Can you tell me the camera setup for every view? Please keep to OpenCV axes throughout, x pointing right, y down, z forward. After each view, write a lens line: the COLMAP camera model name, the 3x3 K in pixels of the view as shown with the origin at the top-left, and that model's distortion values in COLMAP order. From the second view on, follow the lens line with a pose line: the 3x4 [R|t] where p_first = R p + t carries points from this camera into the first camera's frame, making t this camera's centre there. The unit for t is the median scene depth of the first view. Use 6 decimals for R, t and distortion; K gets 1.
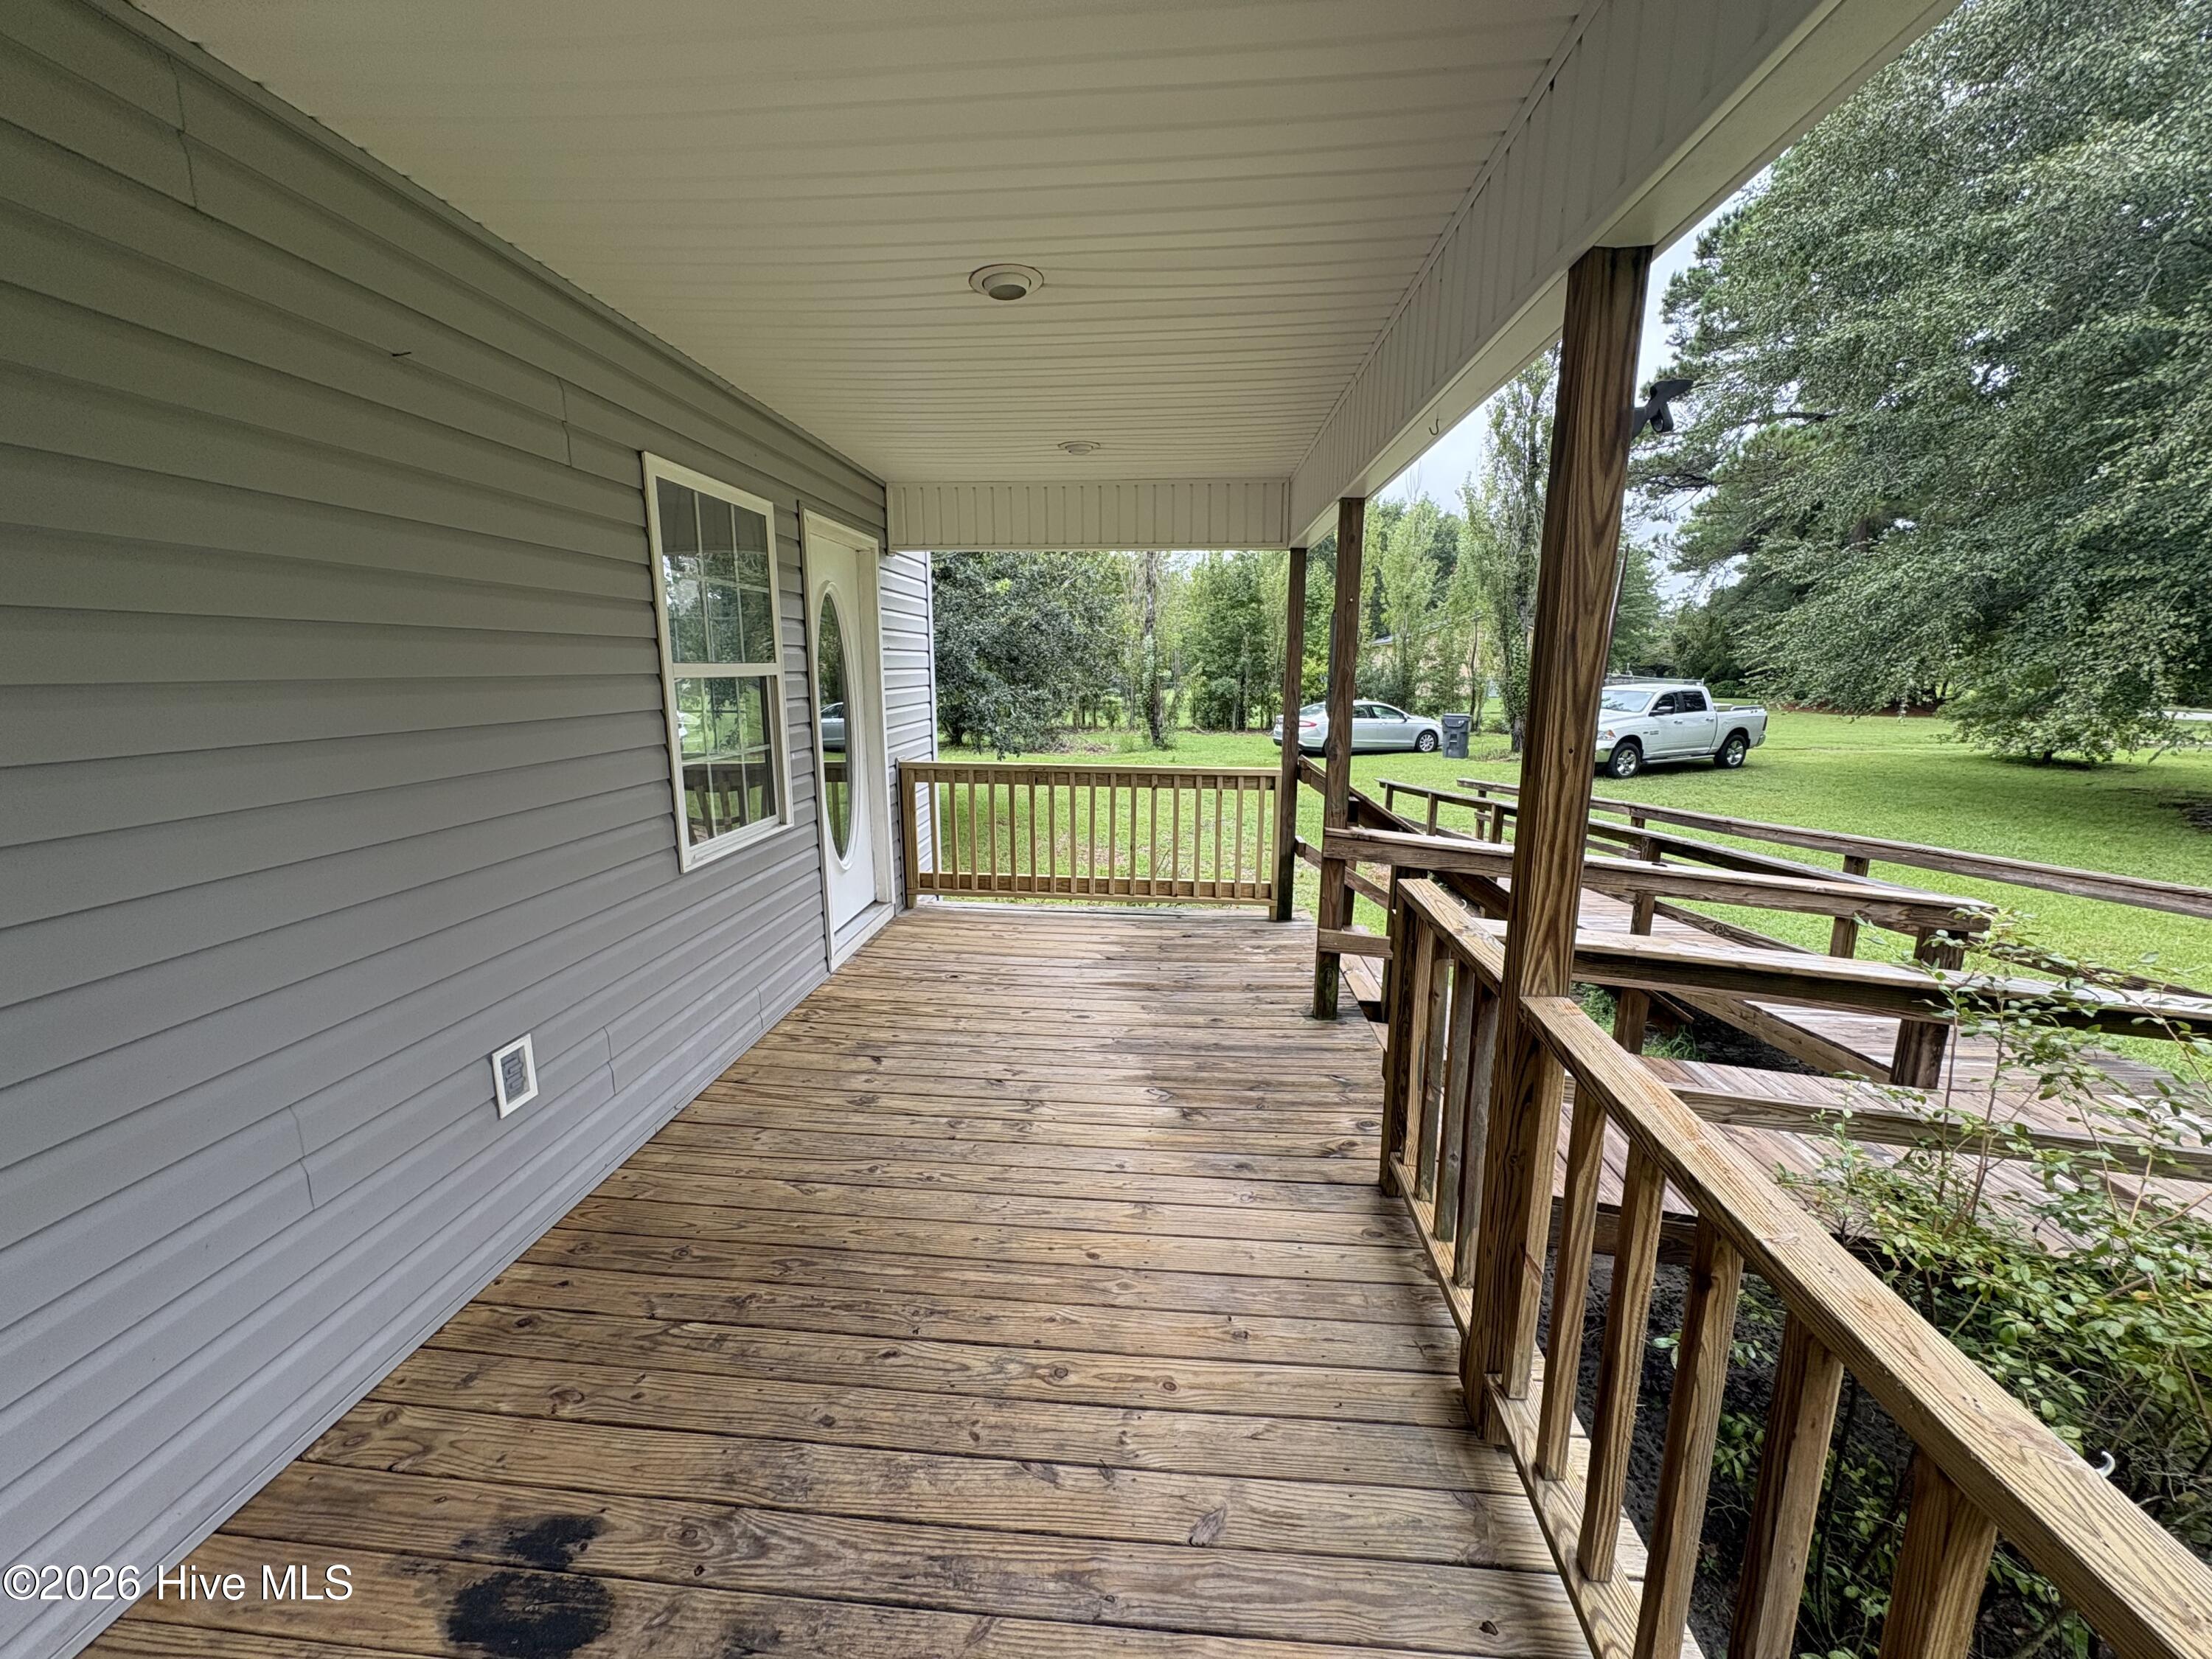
lens RADIAL K [[886.6, 0, 1099.7], [0, 886.6, 833.9], [0, 0, 1]] dist [-0.000278, -0.000046]
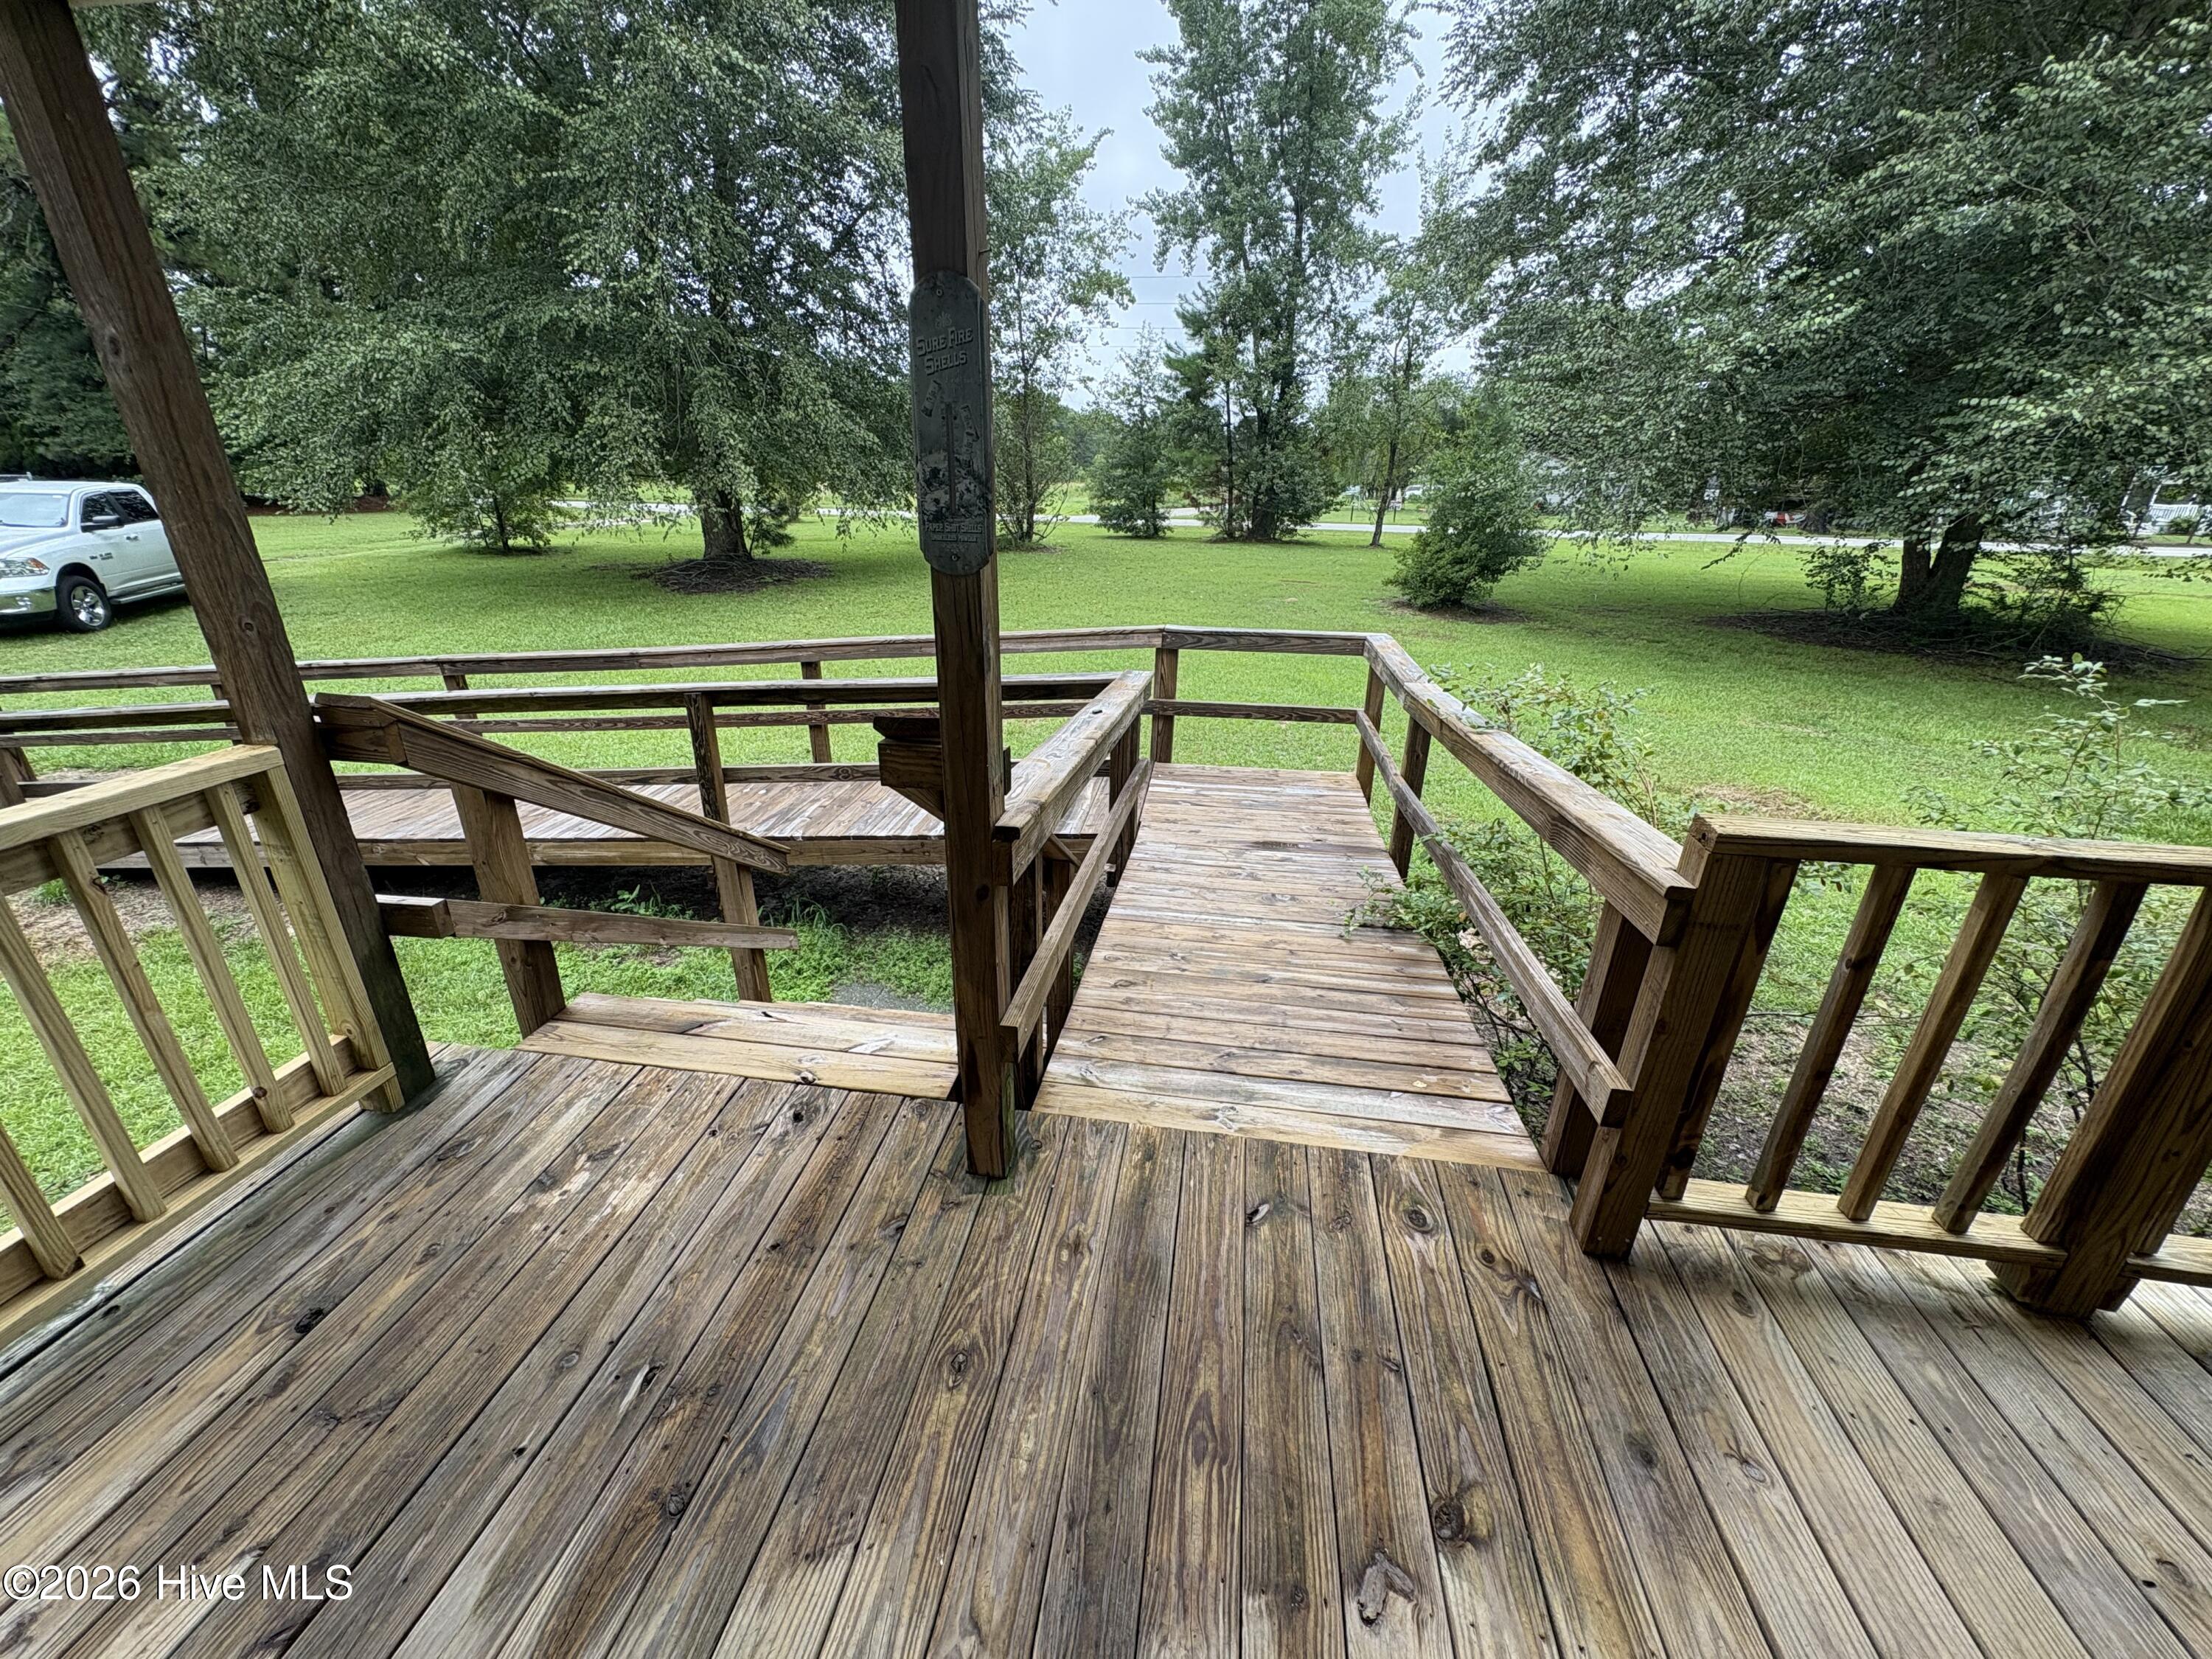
lens RADIAL K [[886.6, 0, 1098.5], [0, 886.6, 842.4], [0, 0, 1]] dist [-0.000278, -0.000046]
pose [[0.072830, -0.390449, 0.917739, -0.054605], [0.177776, 0.910529, 0.373273, -0.056315], [-0.981372, 0.135967, 0.135726, 0.325253]]
